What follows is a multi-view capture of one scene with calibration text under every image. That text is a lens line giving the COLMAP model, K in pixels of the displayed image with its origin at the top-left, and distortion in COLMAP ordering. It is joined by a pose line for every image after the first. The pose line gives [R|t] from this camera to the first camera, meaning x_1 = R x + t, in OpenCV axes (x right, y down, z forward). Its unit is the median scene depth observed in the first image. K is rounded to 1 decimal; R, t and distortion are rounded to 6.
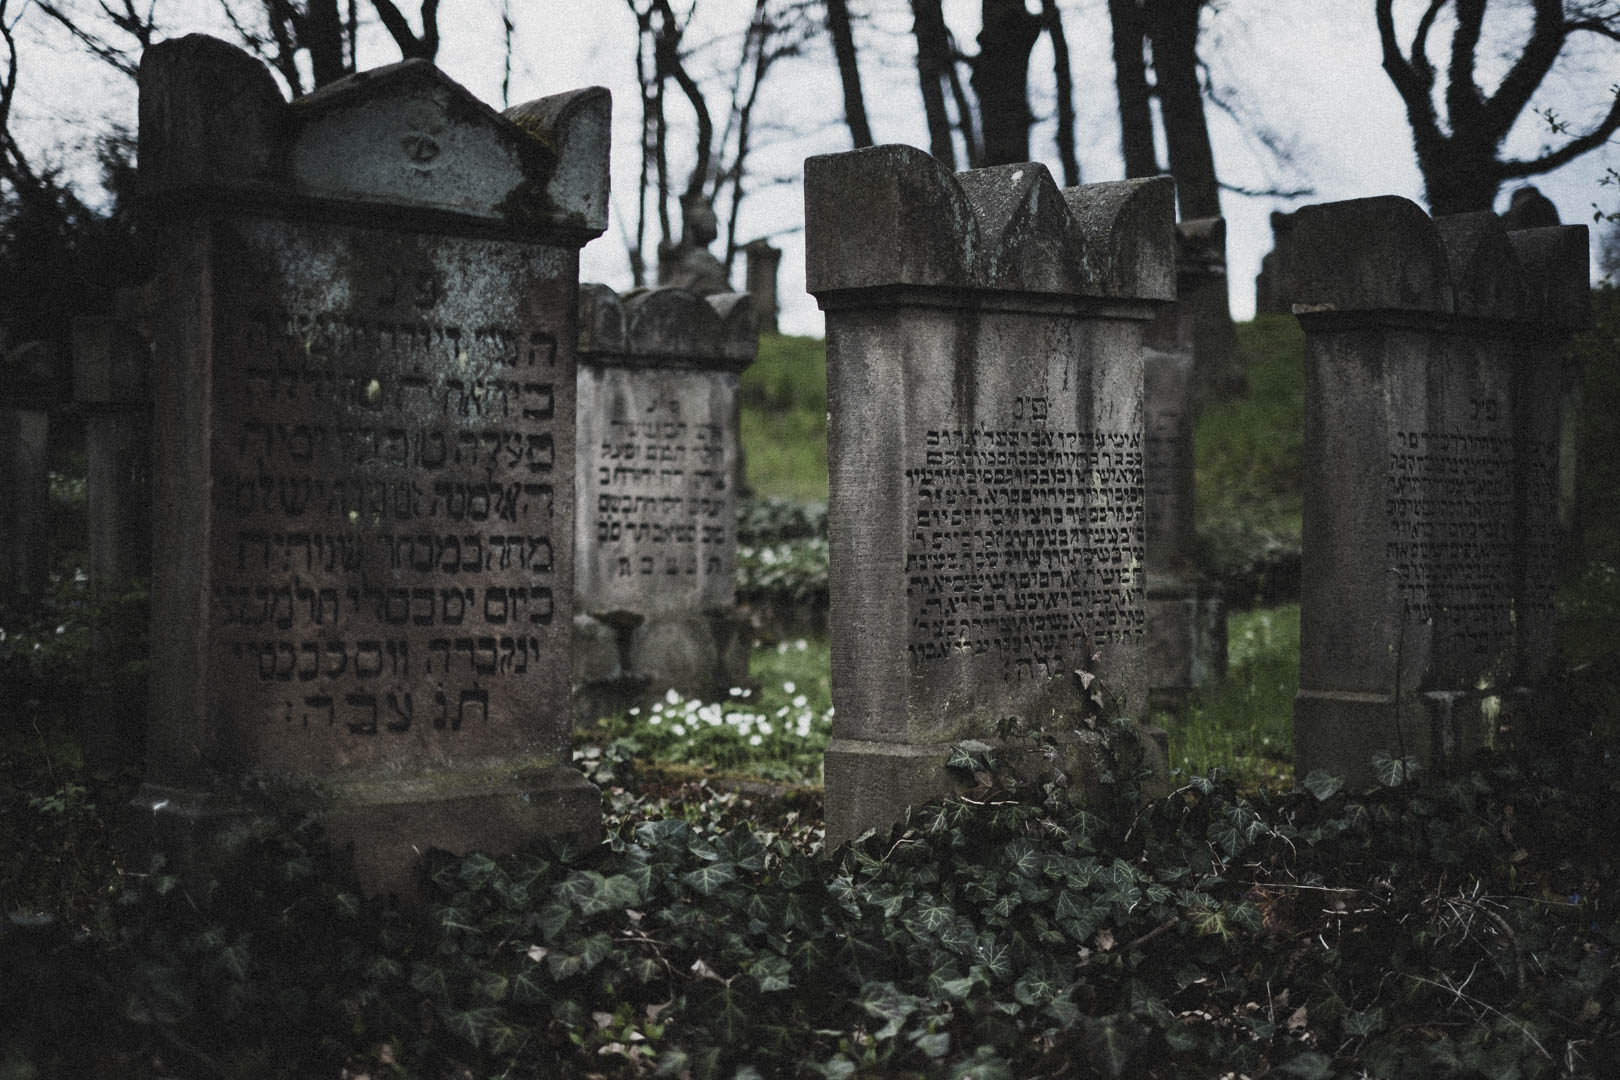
lens RADIAL K [[2604.6, 0, 810.6], [0, 2604.6, 539.0], [0, 0, 1]] dist [-0.040227, 0.000000]
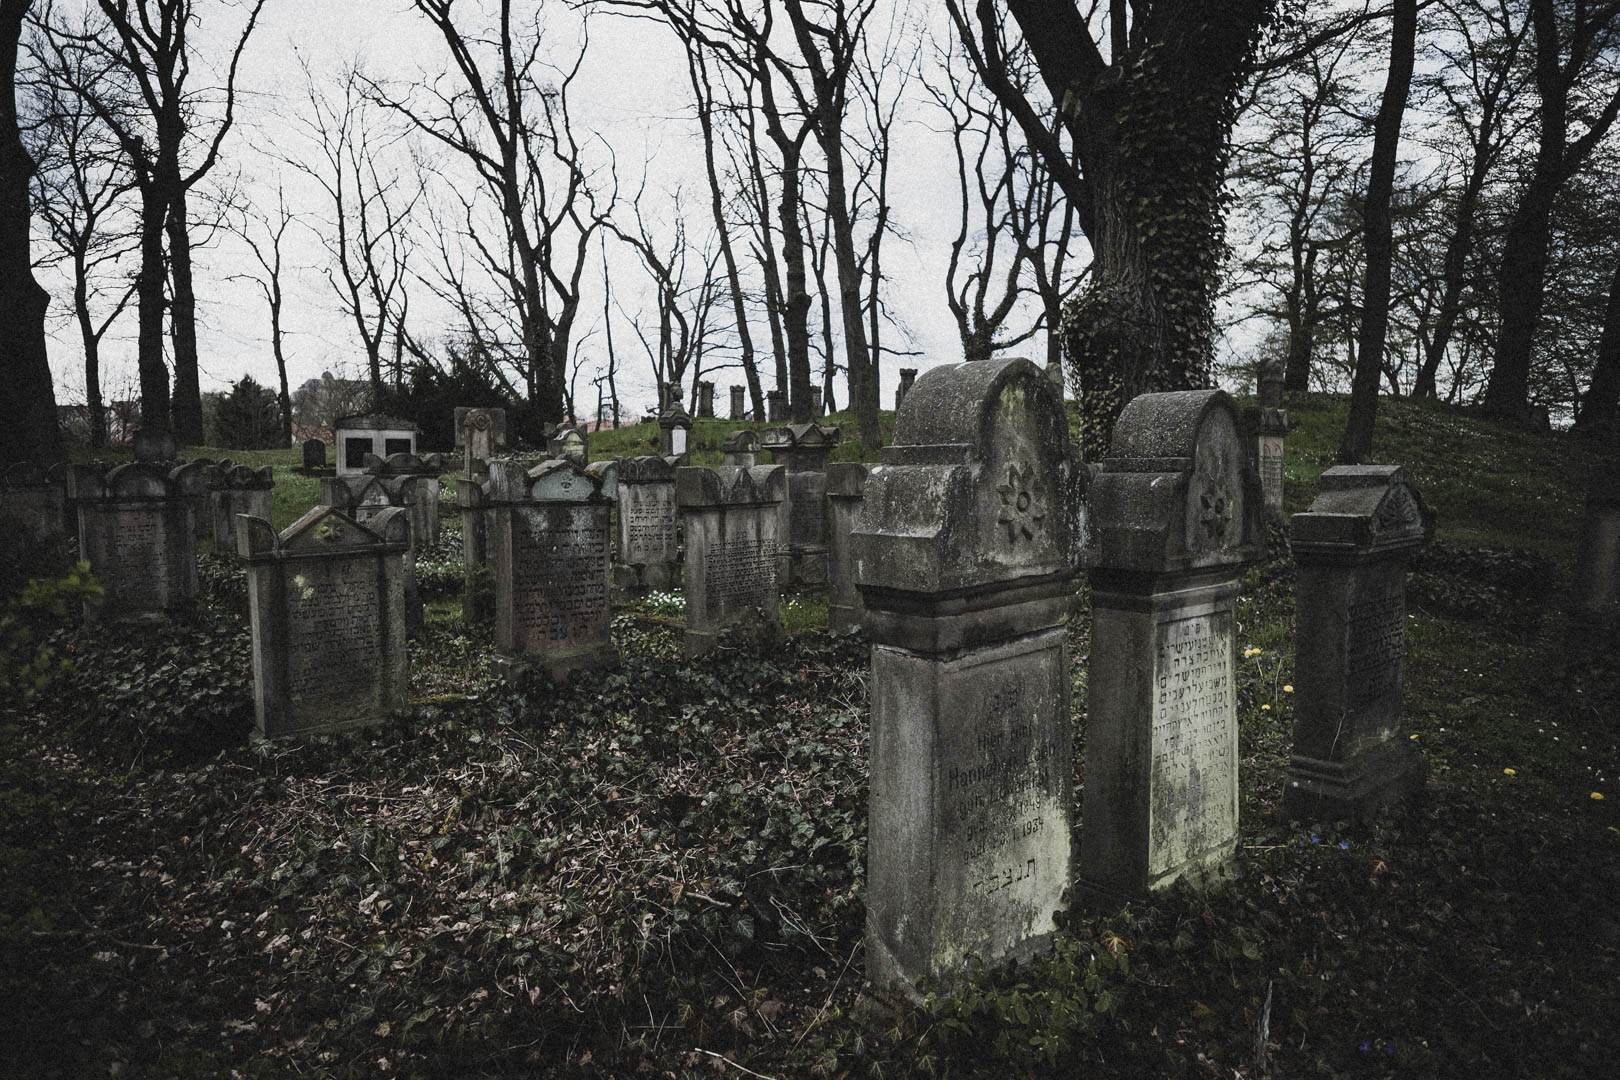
lens RADIAL K [[1018.7, 0, 808.9], [0, 1018.7, 543.1], [0, 0, 1]] dist [-0.023855, -0.000117]
pose [[0.997064, -0.011113, 0.075762, 0.067885], [0.006912, 0.998436, 0.055485, -0.111797], [-0.076260, -0.054798, 0.995581, -0.383384]]
